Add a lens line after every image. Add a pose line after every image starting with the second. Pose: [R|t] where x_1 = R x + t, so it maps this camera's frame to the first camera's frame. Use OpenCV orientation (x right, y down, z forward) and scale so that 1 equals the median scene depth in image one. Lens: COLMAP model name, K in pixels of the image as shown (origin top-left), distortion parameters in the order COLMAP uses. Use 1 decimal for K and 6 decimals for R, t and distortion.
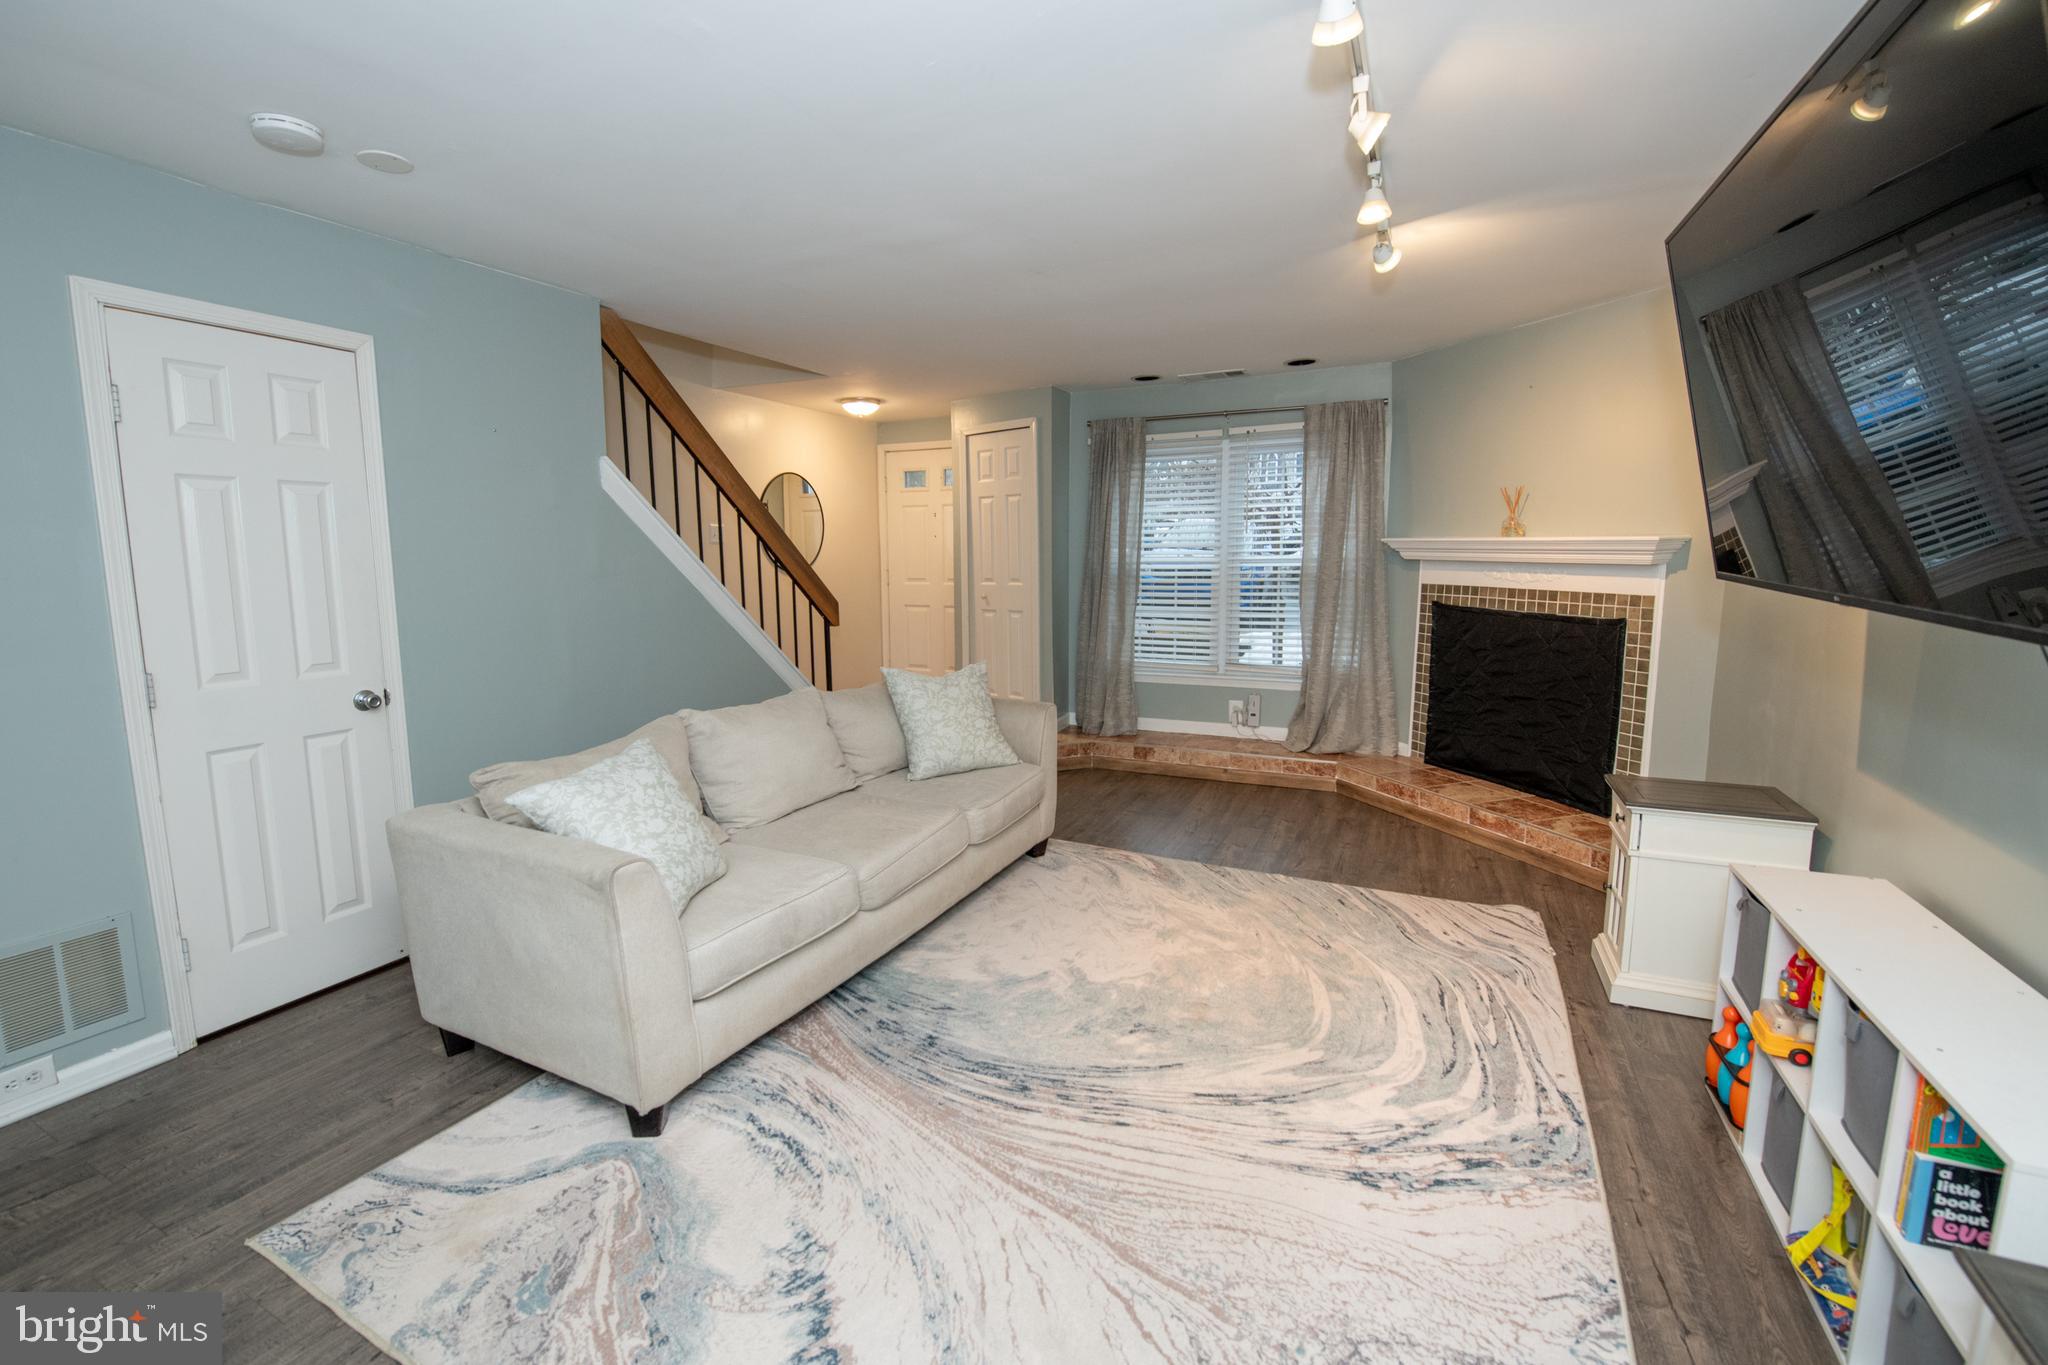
lens RADIAL K [[871.3, 0, 997.9], [0, 871.3, 666.9], [0, 0, 1]] dist [-0.015543, -0.000355]
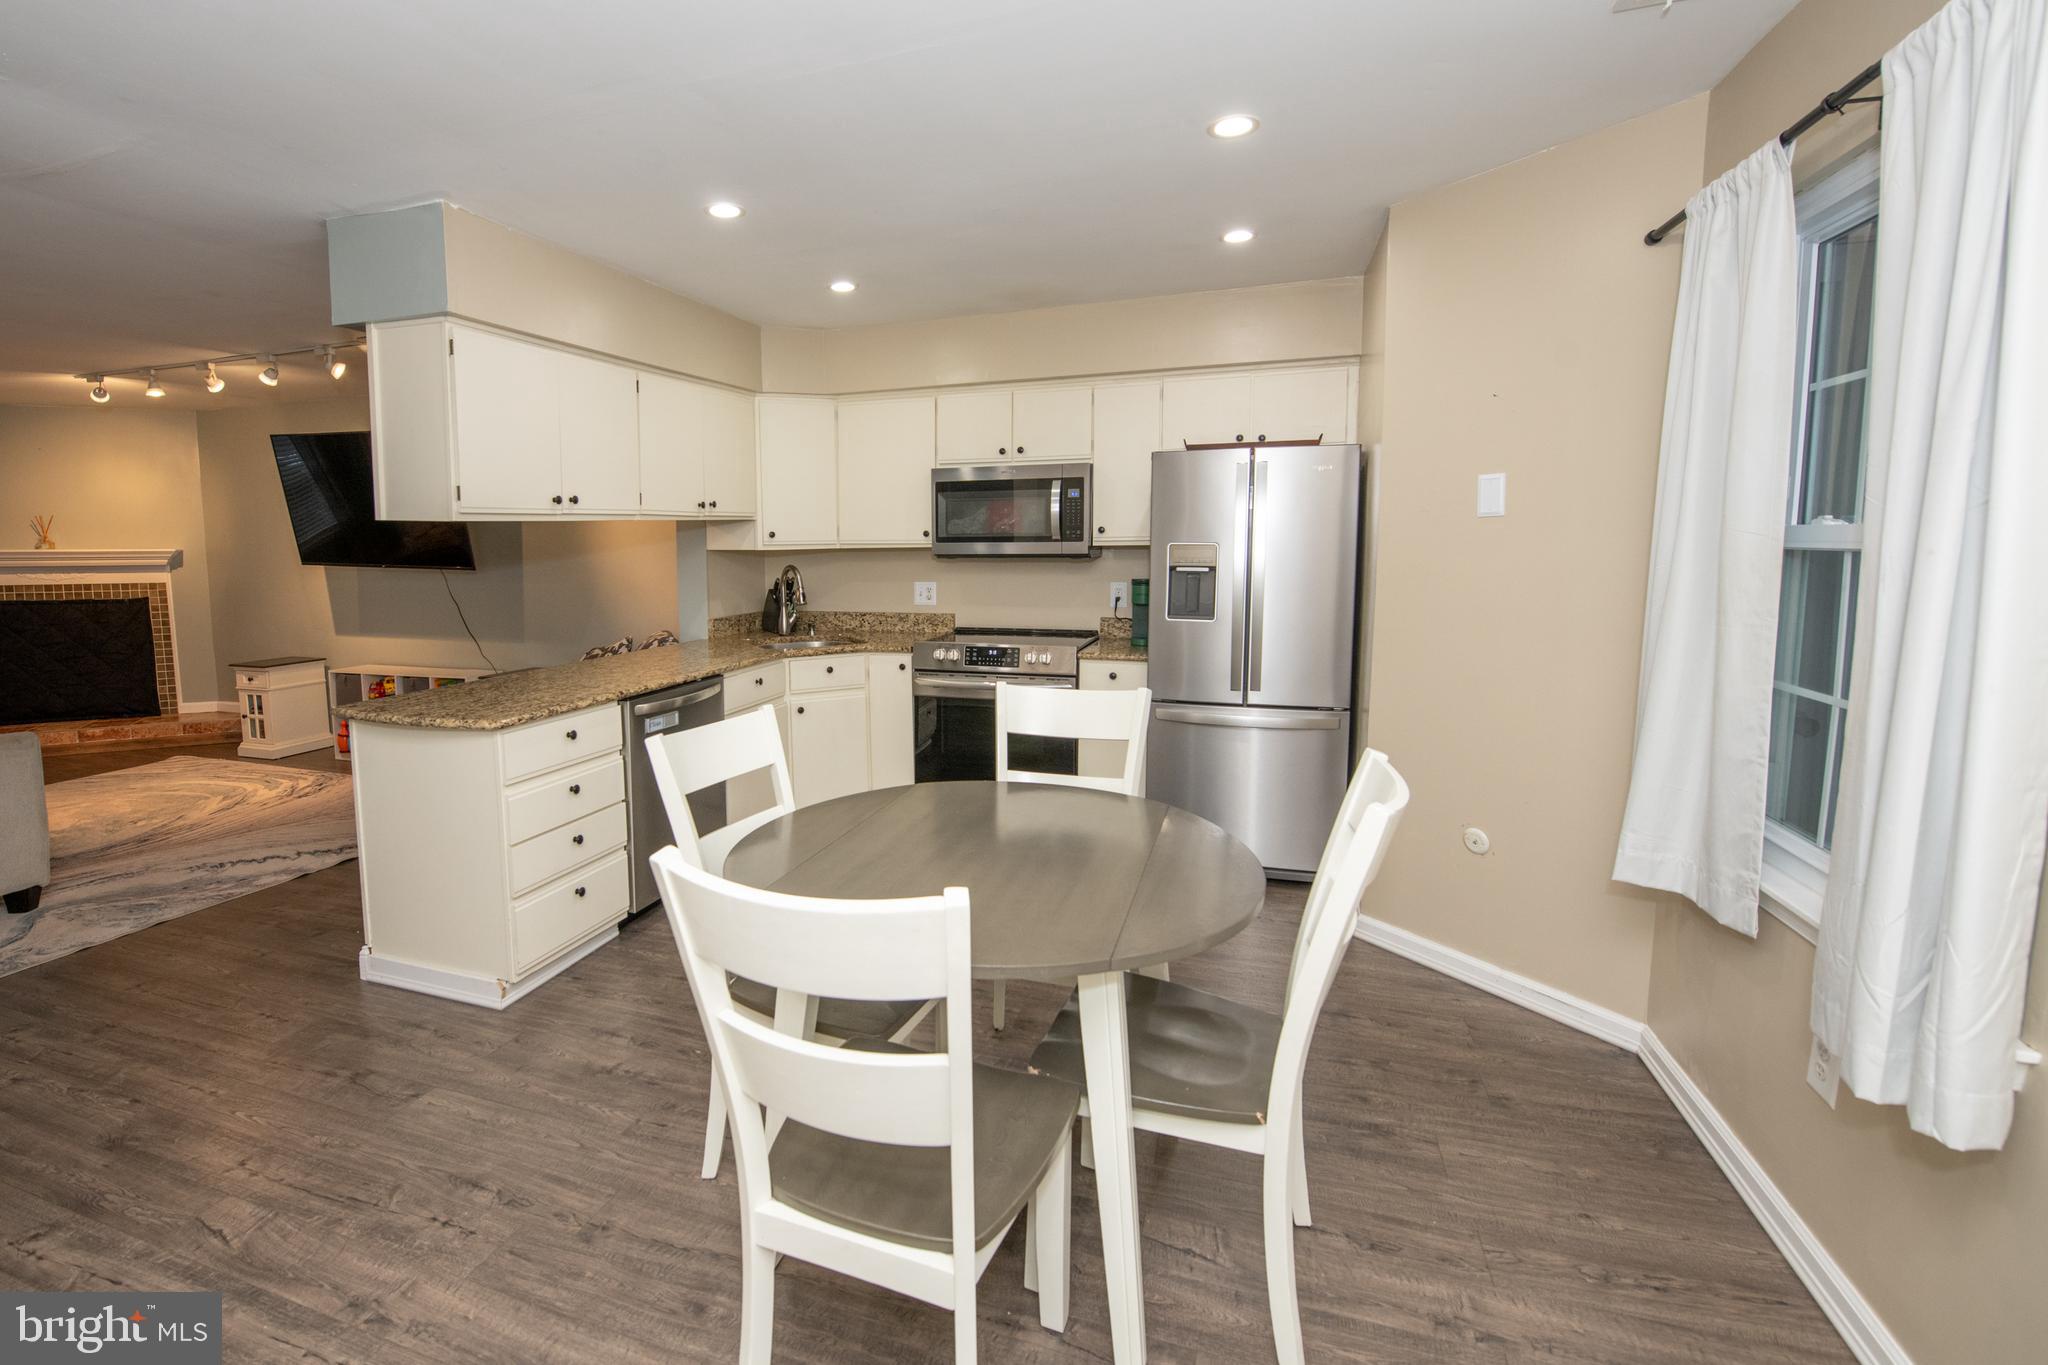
lens RADIAL K [[923.4, 0, 913.8], [0, 923.4, 645.9], [0, 0, 1]] dist [-0.019593, -0.000679]
pose [[-0.108498, -0.095962, 0.989454, -1.160099], [0.142711, 0.983517, 0.111035, 0.052118], [-0.983800, 0.153253, -0.093014, -0.288961]]
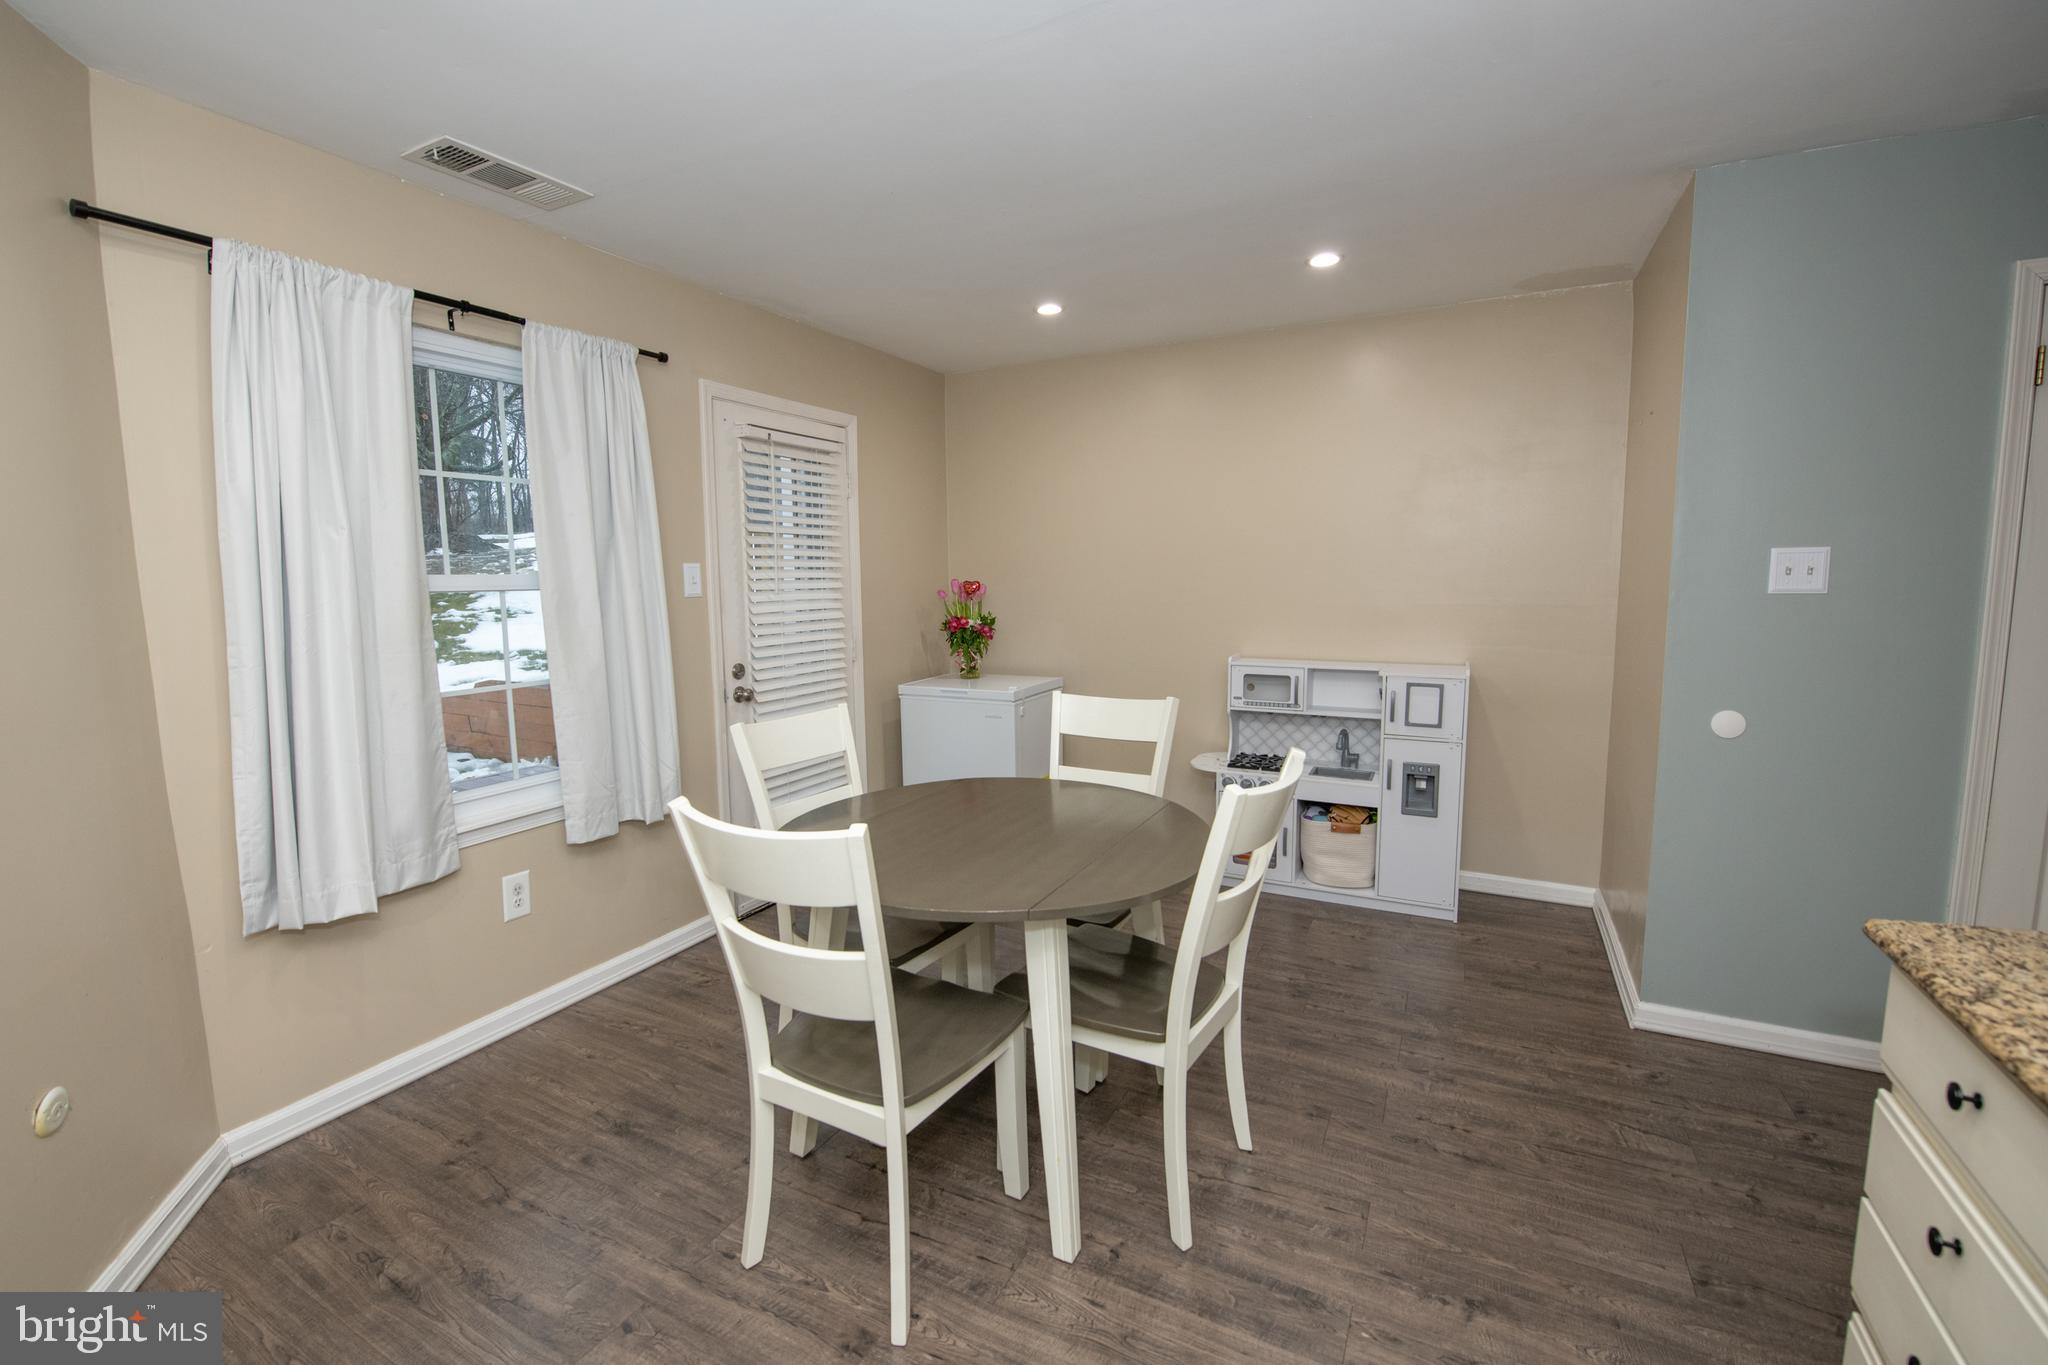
lens RADIAL K [[871.3, 0, 997.9], [0, 871.3, 666.9], [0, 0, 1]] dist [-0.015543, -0.000355]
pose [[-0.033890, 0.119575, -0.992247, -0.188247], [-0.116206, 0.985611, 0.122745, 0.048042], [0.992647, 0.119465, -0.019507, -0.353183]]
